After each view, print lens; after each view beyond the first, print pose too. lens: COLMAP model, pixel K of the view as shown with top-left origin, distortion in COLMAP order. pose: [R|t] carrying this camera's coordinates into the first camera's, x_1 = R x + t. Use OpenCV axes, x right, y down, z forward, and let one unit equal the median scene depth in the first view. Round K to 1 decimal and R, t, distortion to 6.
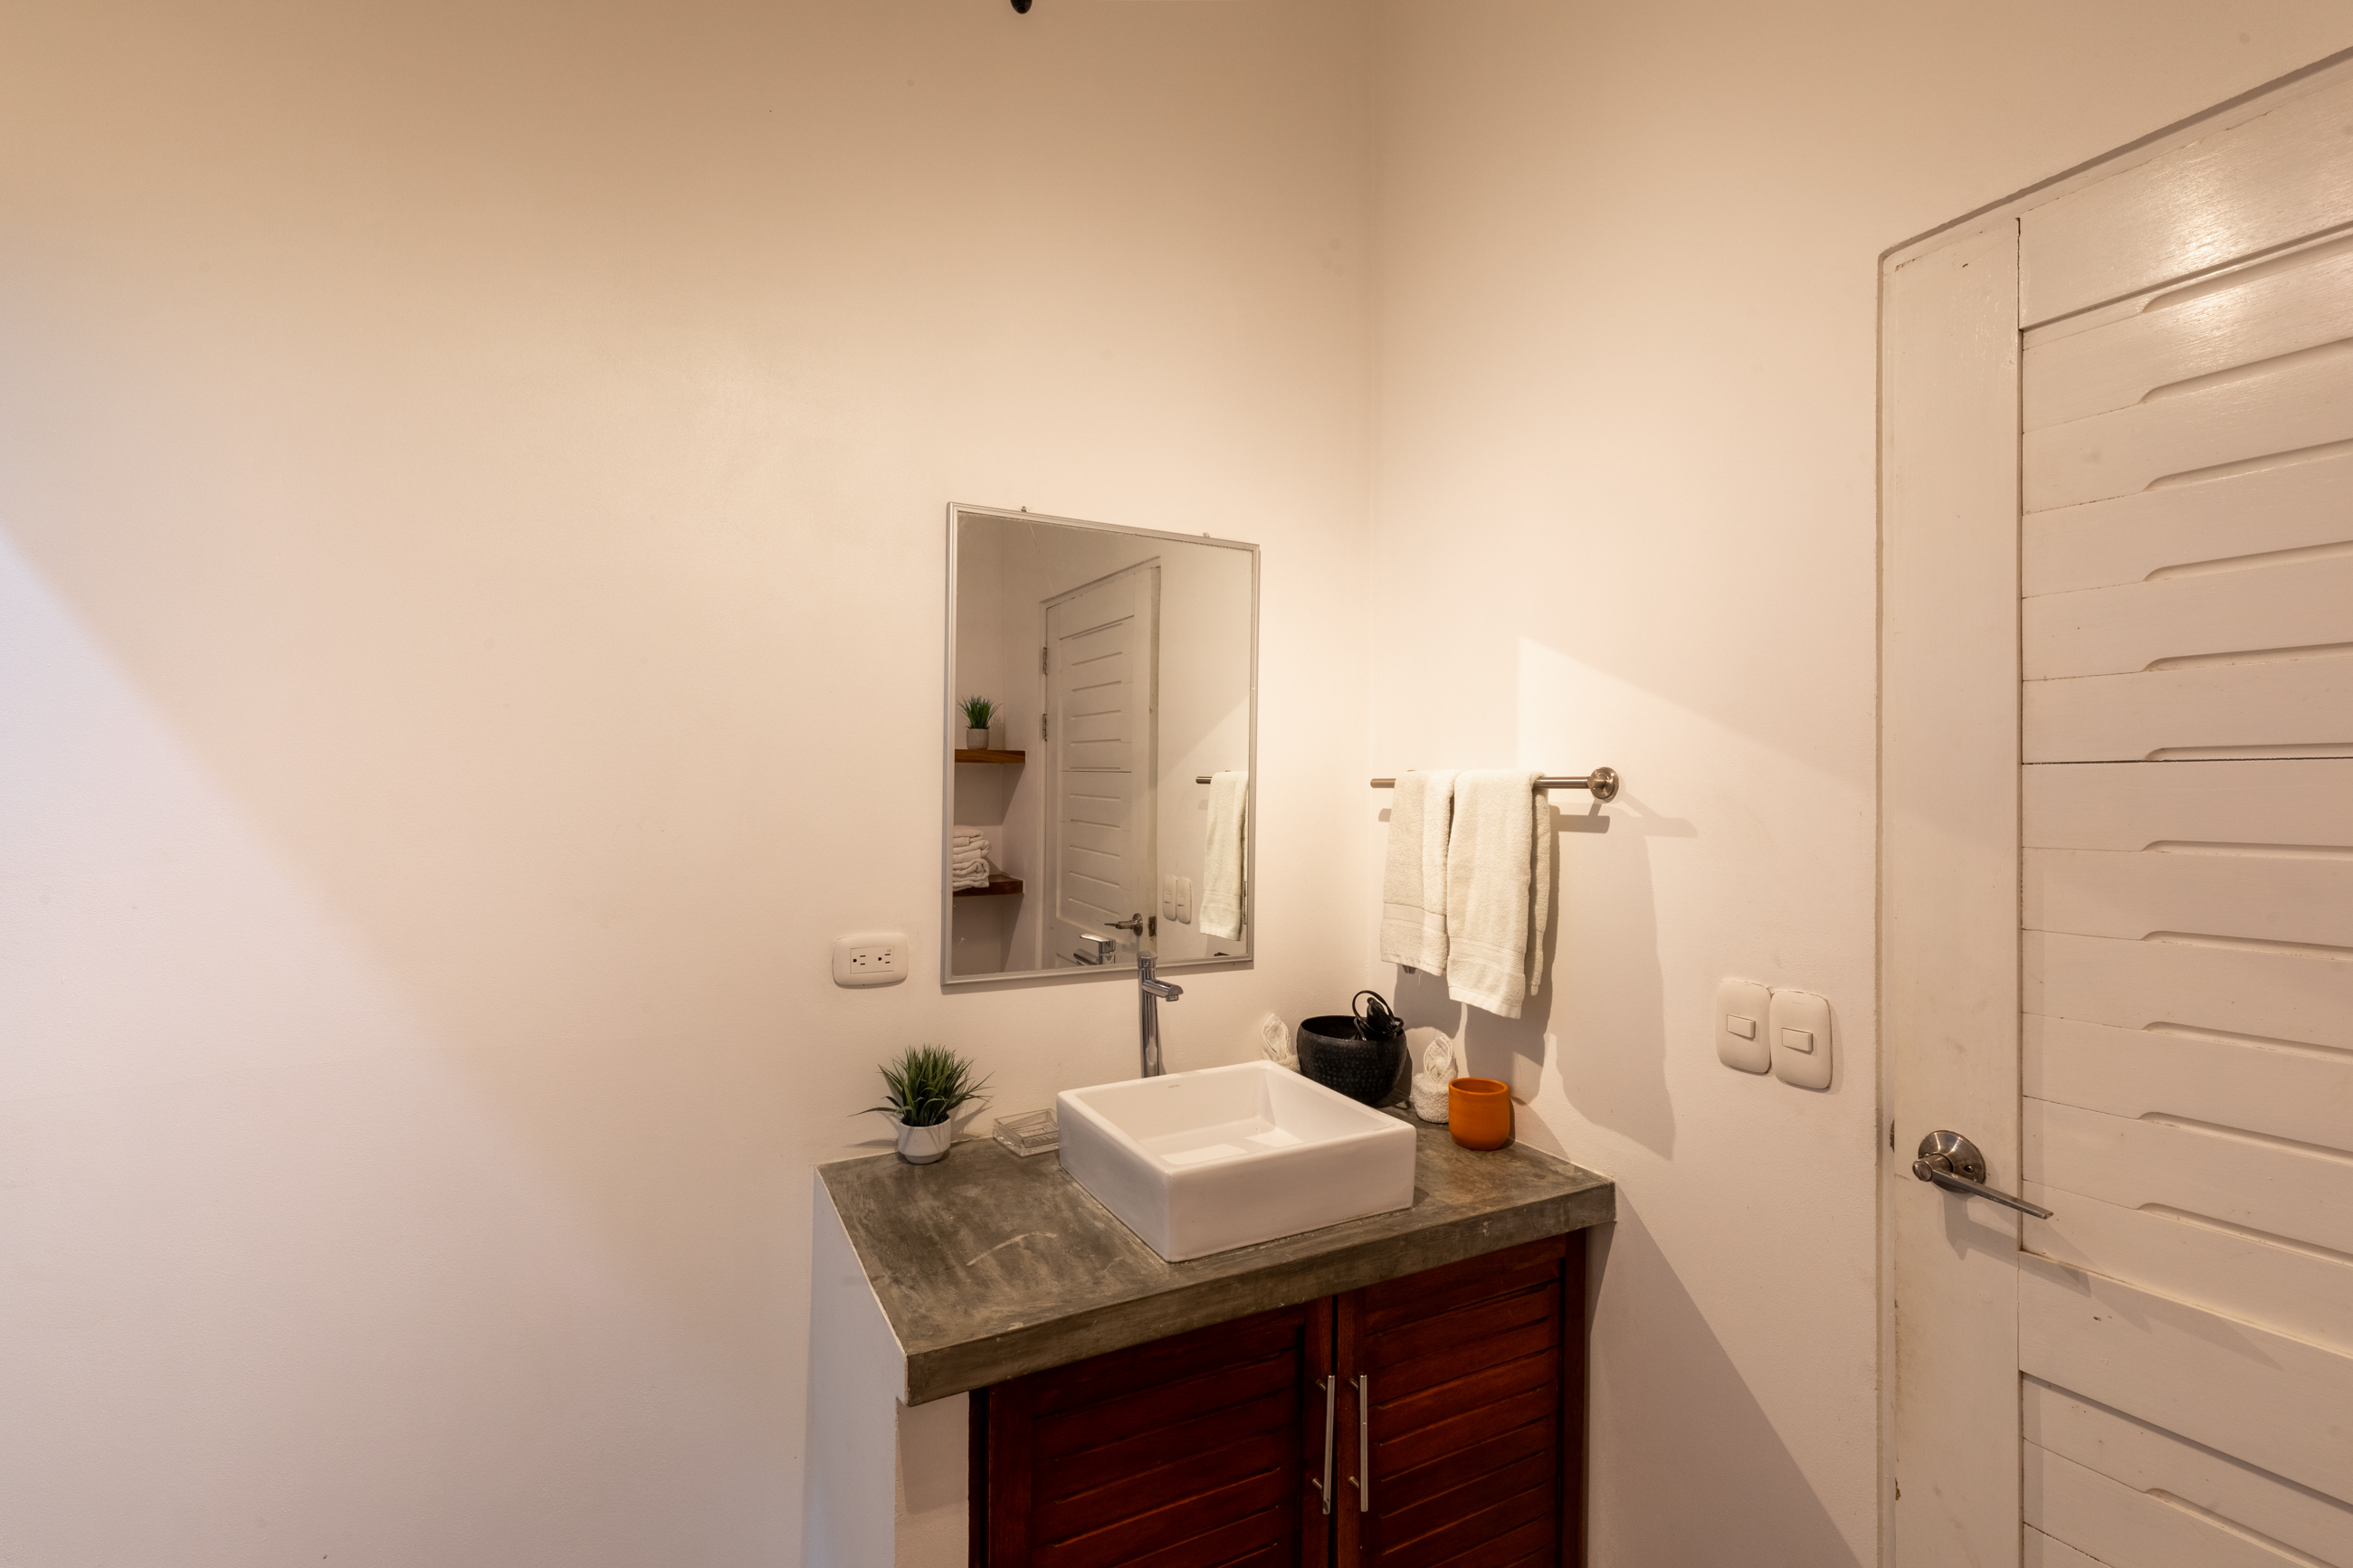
lens RADIAL K [[1104.3, 0, 1176.5], [0, 1104.3, 784.0], [0, 0, 1]] dist [0.000923, 0.000262]
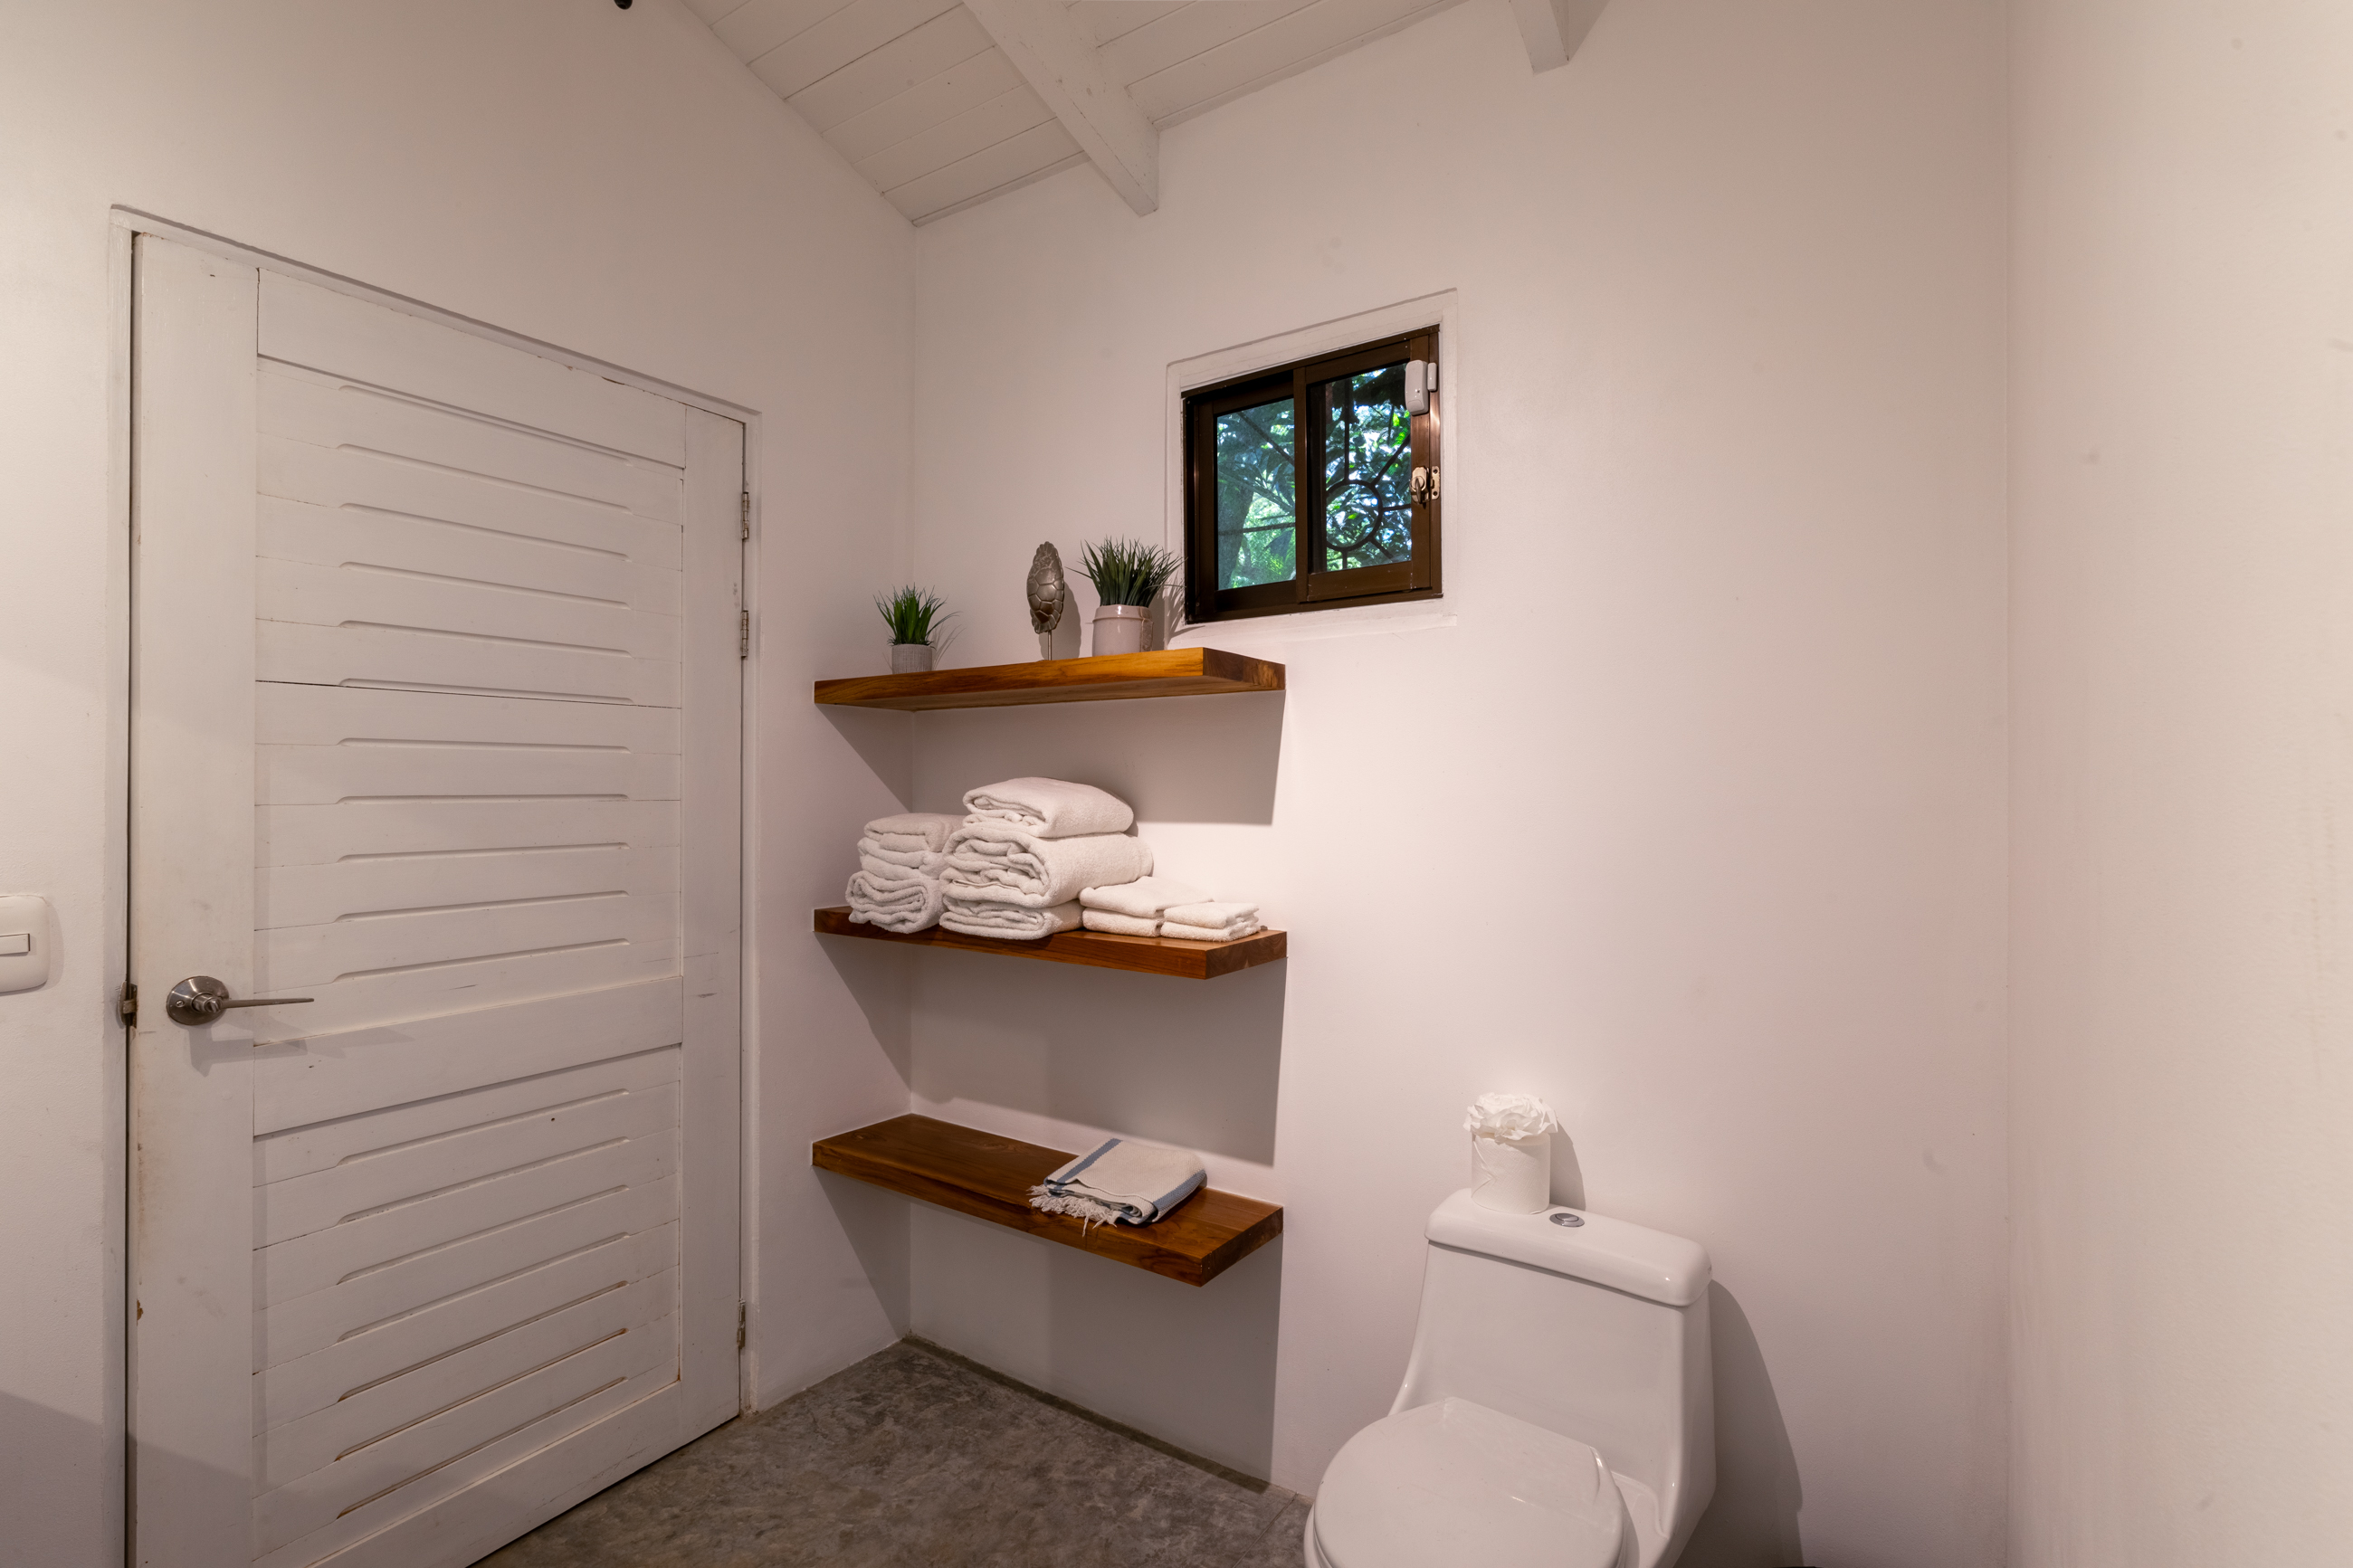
lens RADIAL K [[1055.5, 0, 1176.5], [0, 1055.5, 784.0], [0, 0, 1]] dist [-0.000650, -0.000109]
pose [[-0.499130, -0.008247, 0.866488, -0.780323], [-0.005956, 0.999964, 0.006086, 0.080314], [-0.866507, -0.002122, -0.499161, 0.589715]]
